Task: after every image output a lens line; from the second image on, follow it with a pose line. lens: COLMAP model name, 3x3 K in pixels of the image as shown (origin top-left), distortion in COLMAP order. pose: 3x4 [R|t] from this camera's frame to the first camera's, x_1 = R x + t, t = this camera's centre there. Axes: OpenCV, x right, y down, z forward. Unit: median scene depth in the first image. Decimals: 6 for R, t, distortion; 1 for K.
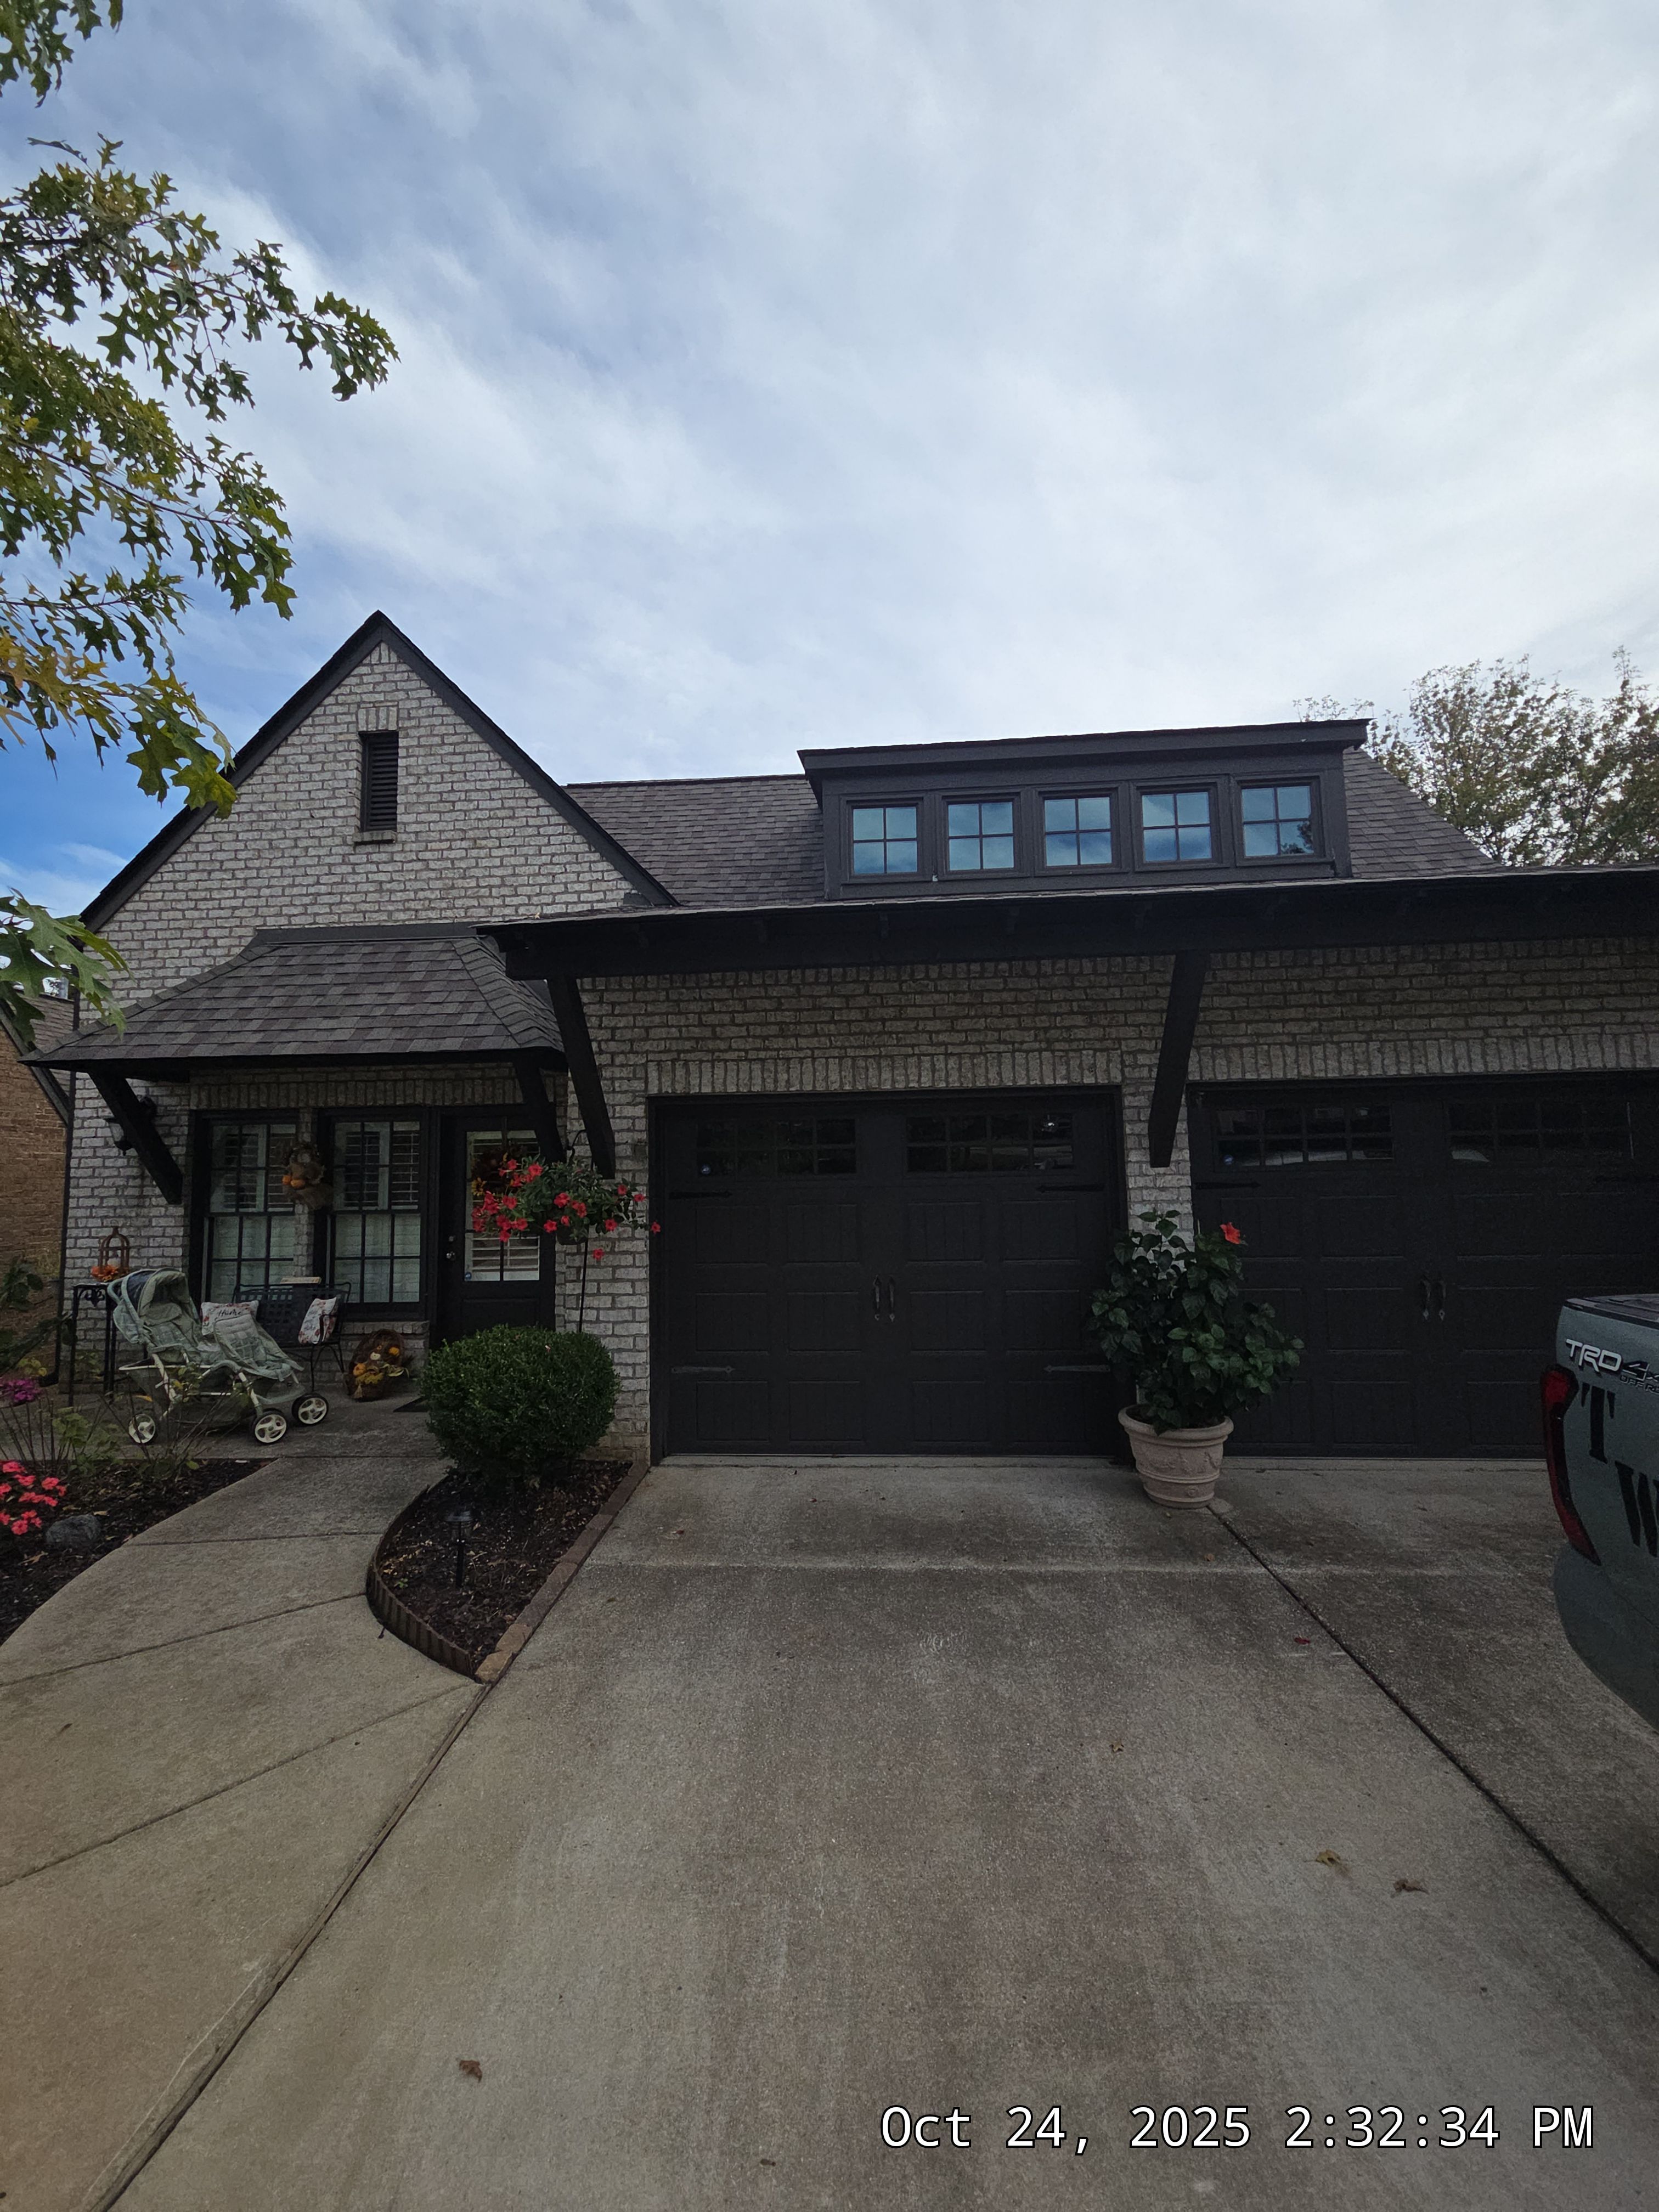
lens RADIAL K [[892.5, 0, 823.4], [0, 892.5, 1105.0], [0, 0, 1]] dist [0.008250, -0.004150]
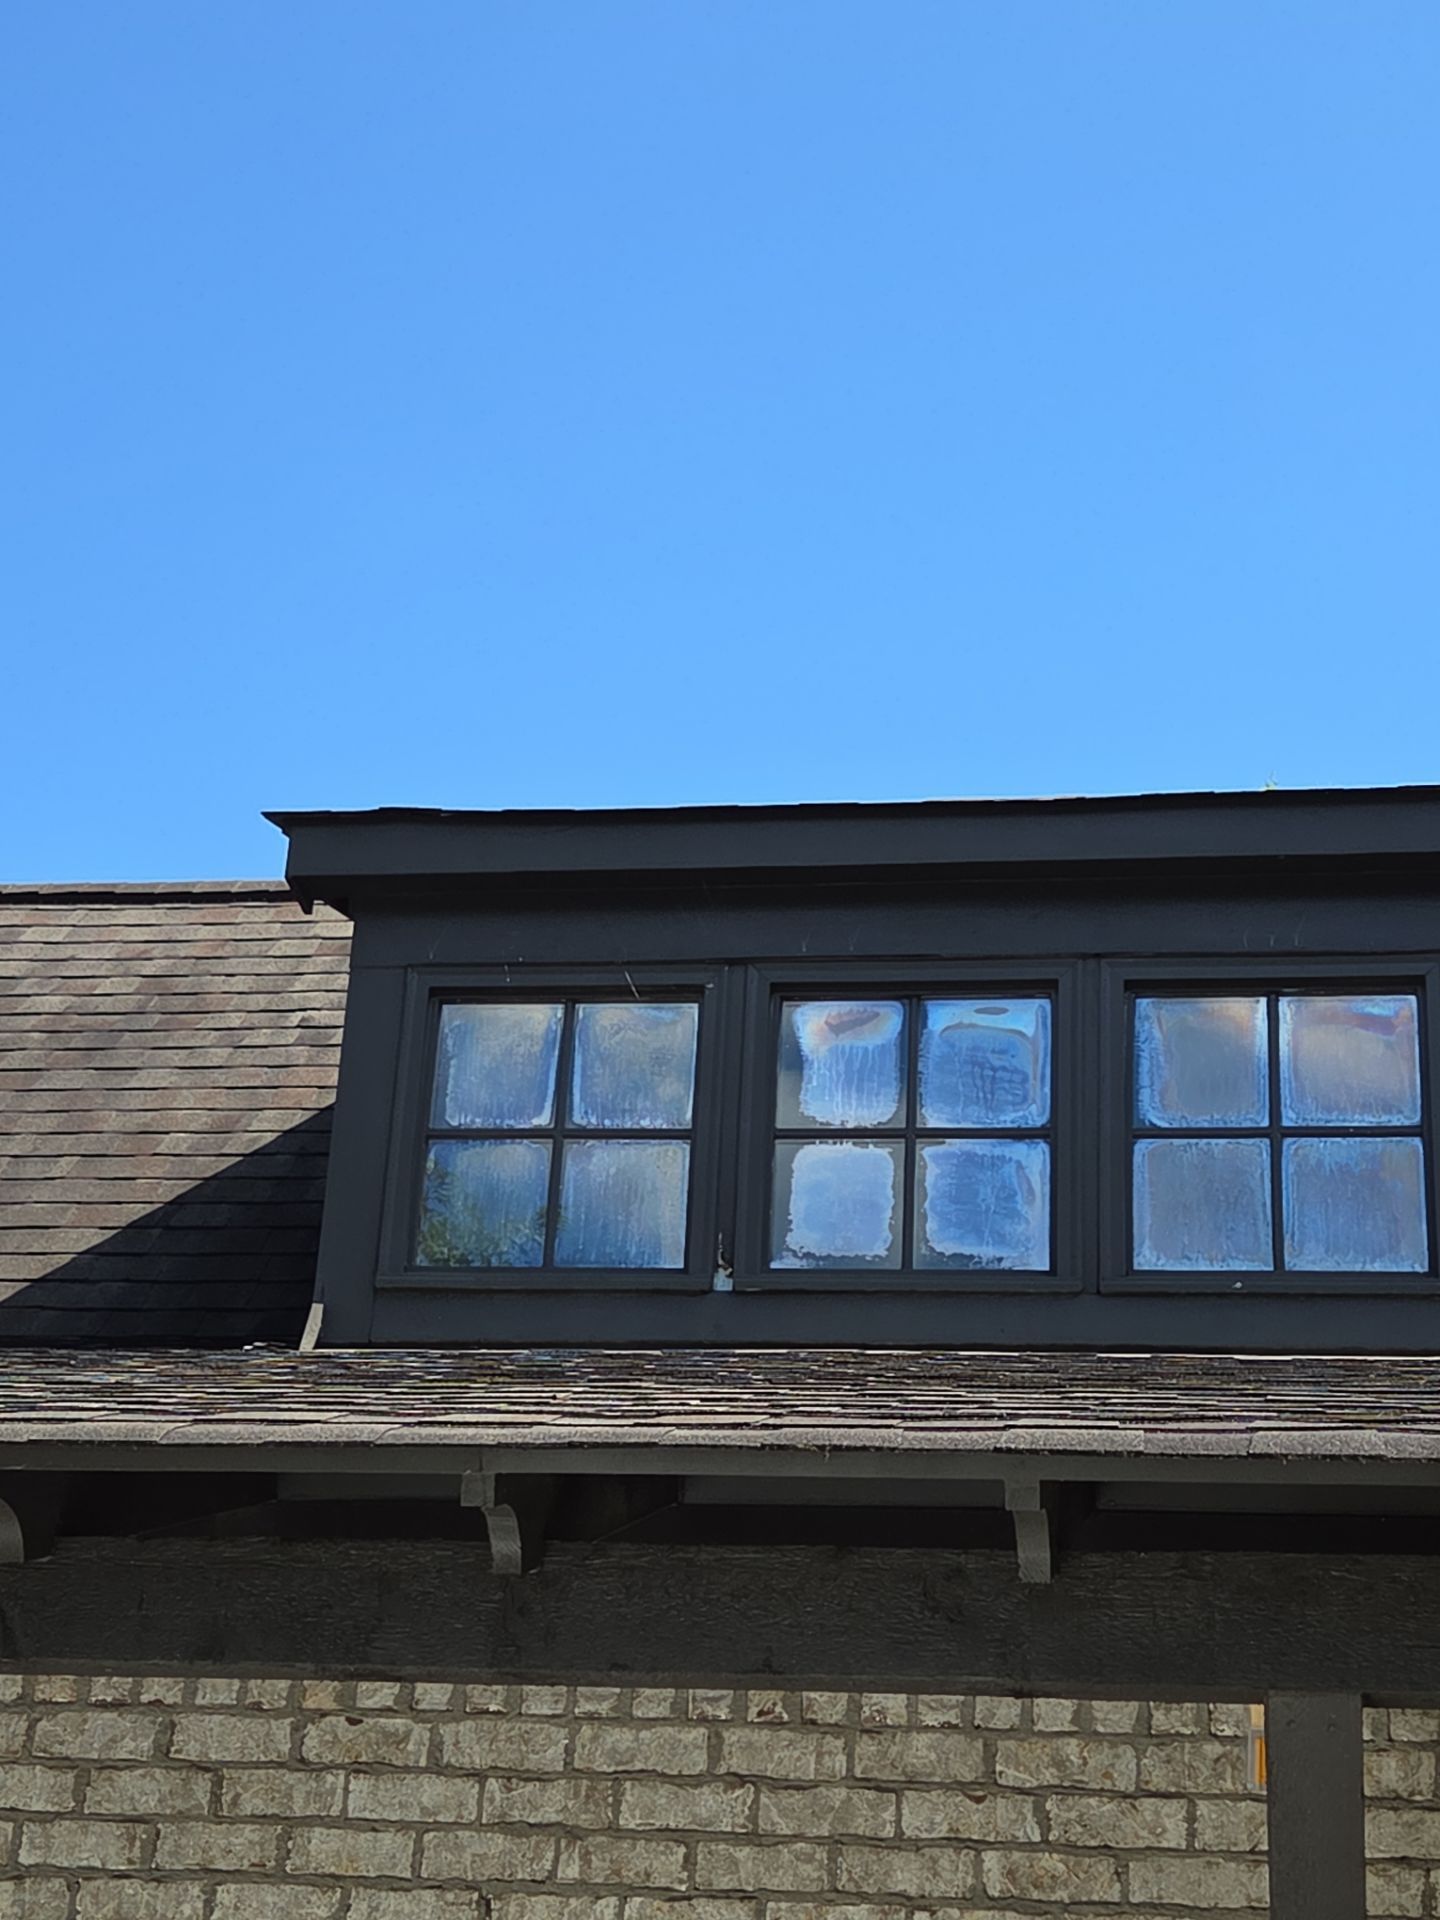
lens RADIAL K [[3144.1, 0, 686.5], [0, 3144.1, 954.3], [0, 0, 1]] dist [0.114745, -0.245032]
pose [[0.993230, 0.032721, -0.111463, 0.286720], [-0.066282, 0.947619, -0.312451, -0.073396], [0.095400, 0.317723, 0.943372, 0.127642]]
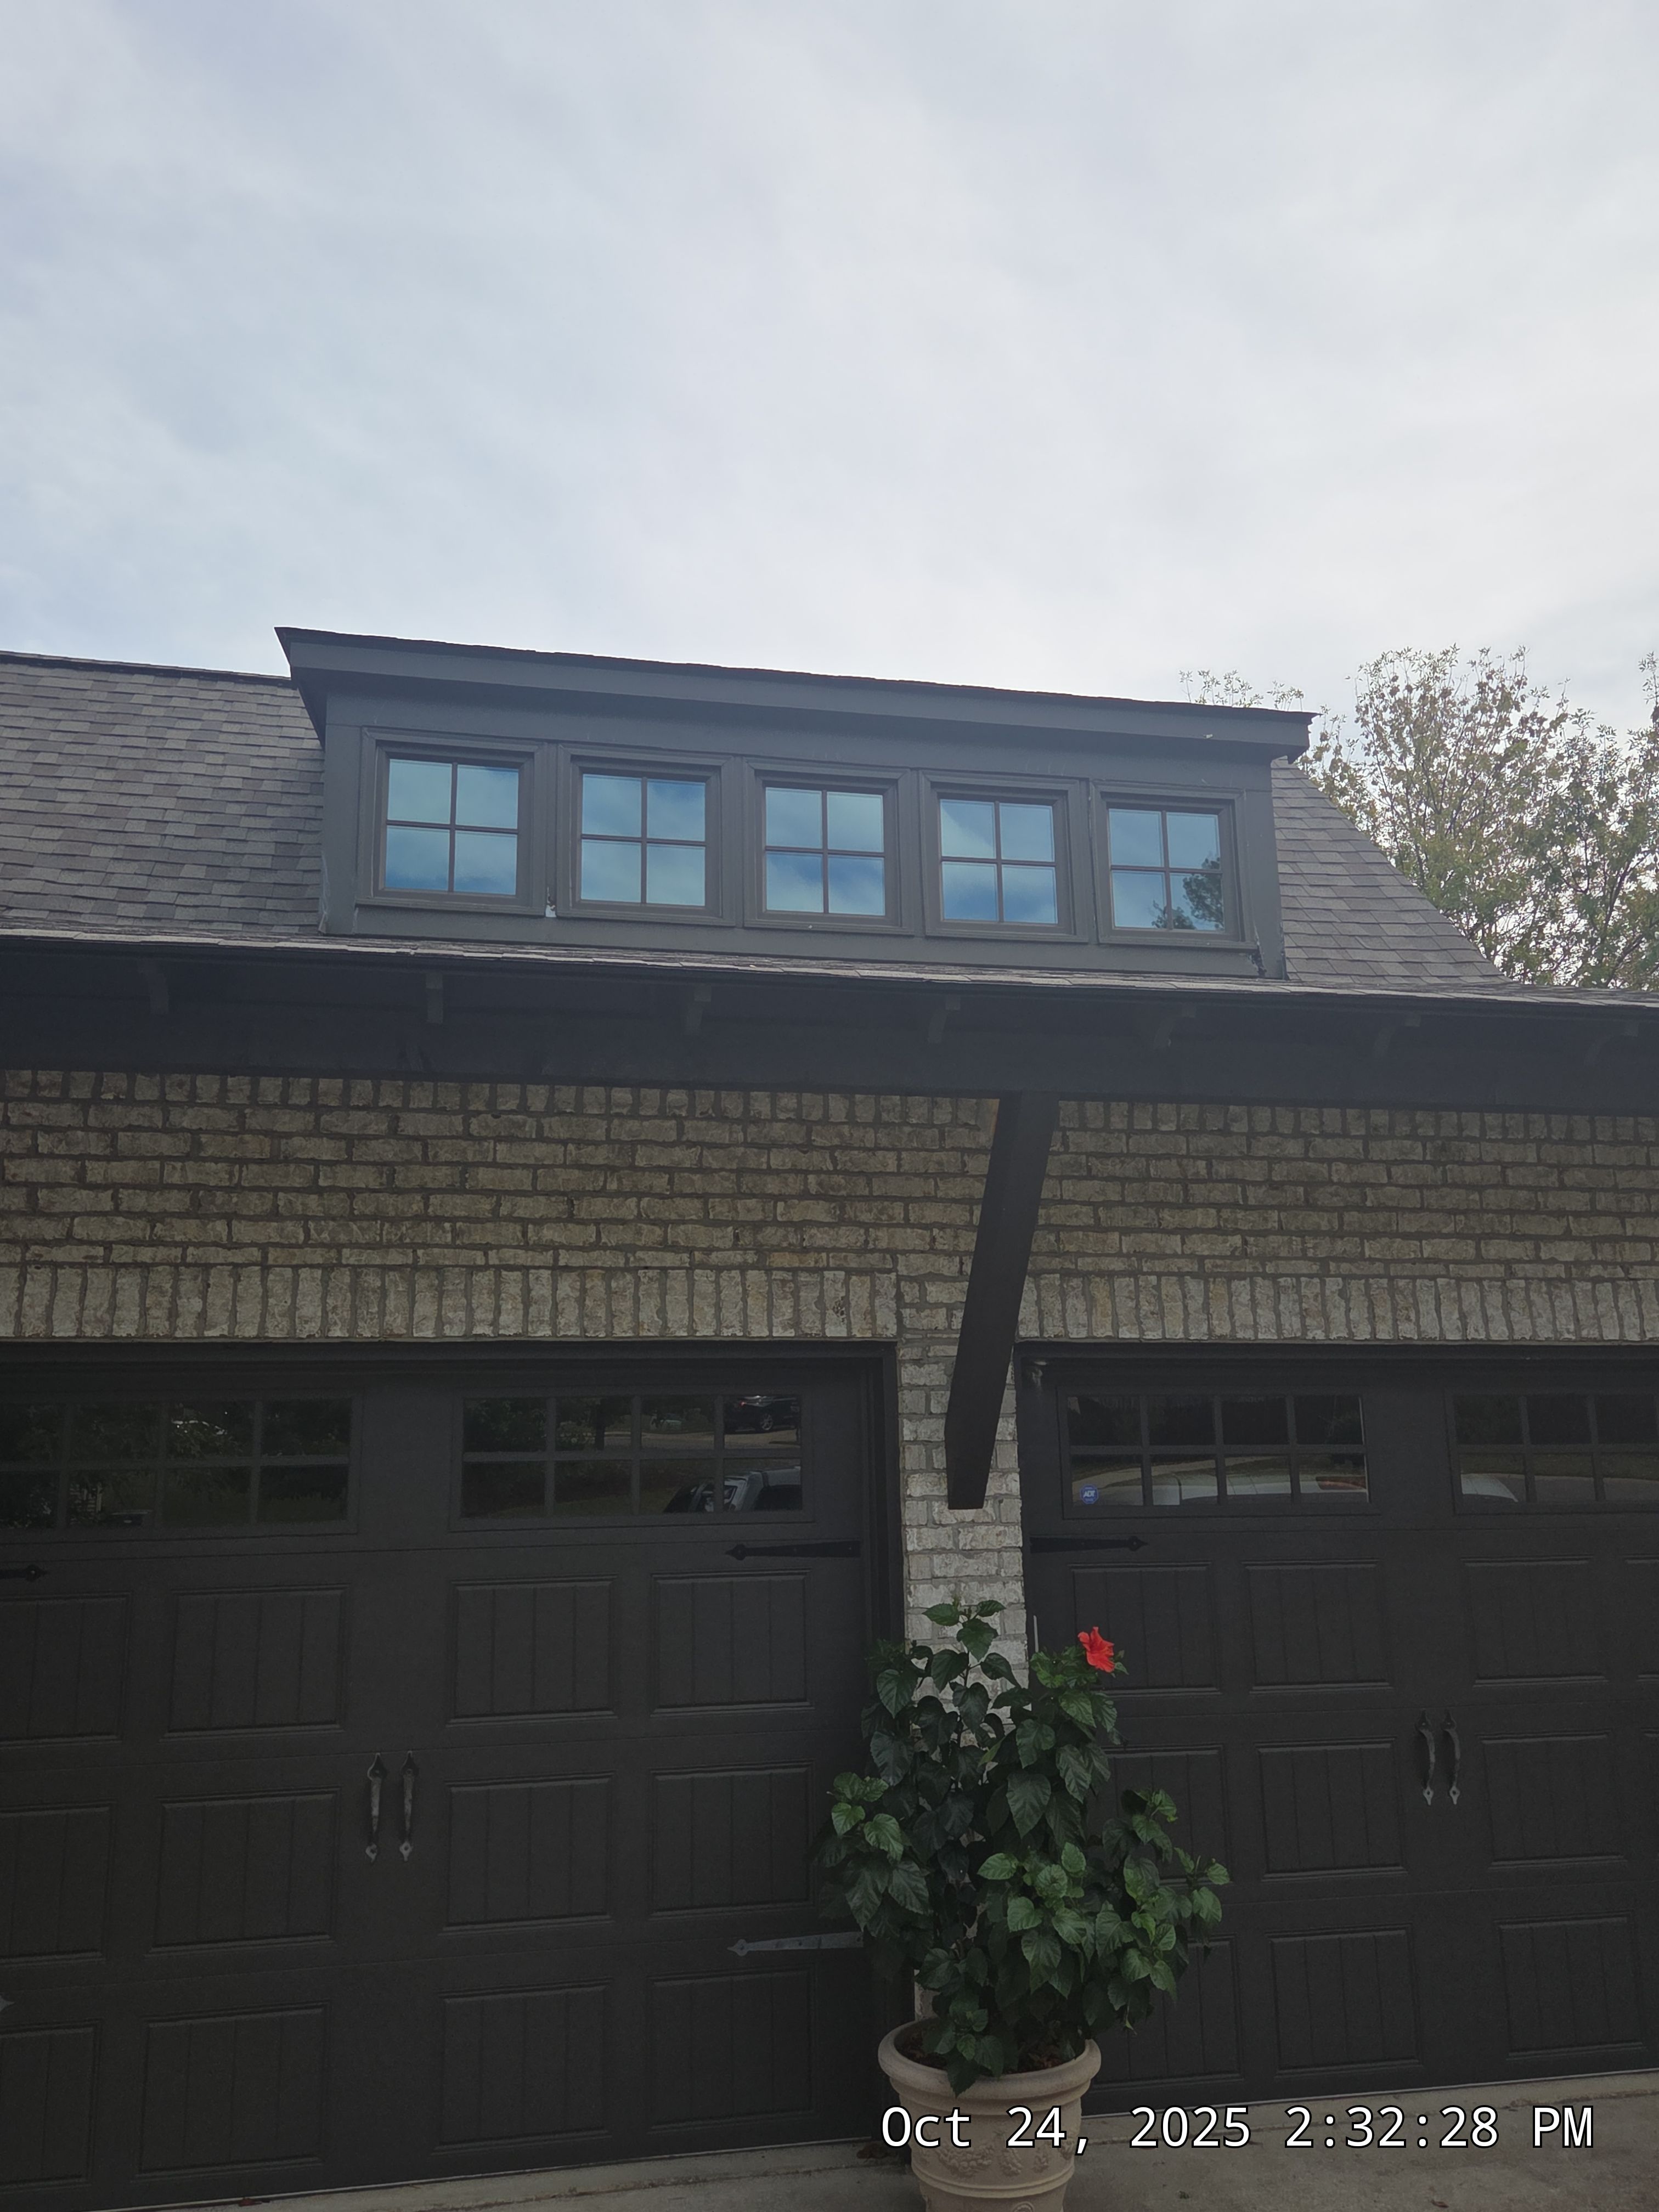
lens RADIAL K [[1743.6, 0, 819.4], [0, 1743.6, 1113.4], [0, 0, 1]] dist [0.089108, -0.084145]
pose [[0.959649, 0.062814, 0.274094, 0.009881], [-0.025653, 0.990223, -0.137113, -0.013890], [-0.280027, 0.124549, 0.951878, 0.046541]]
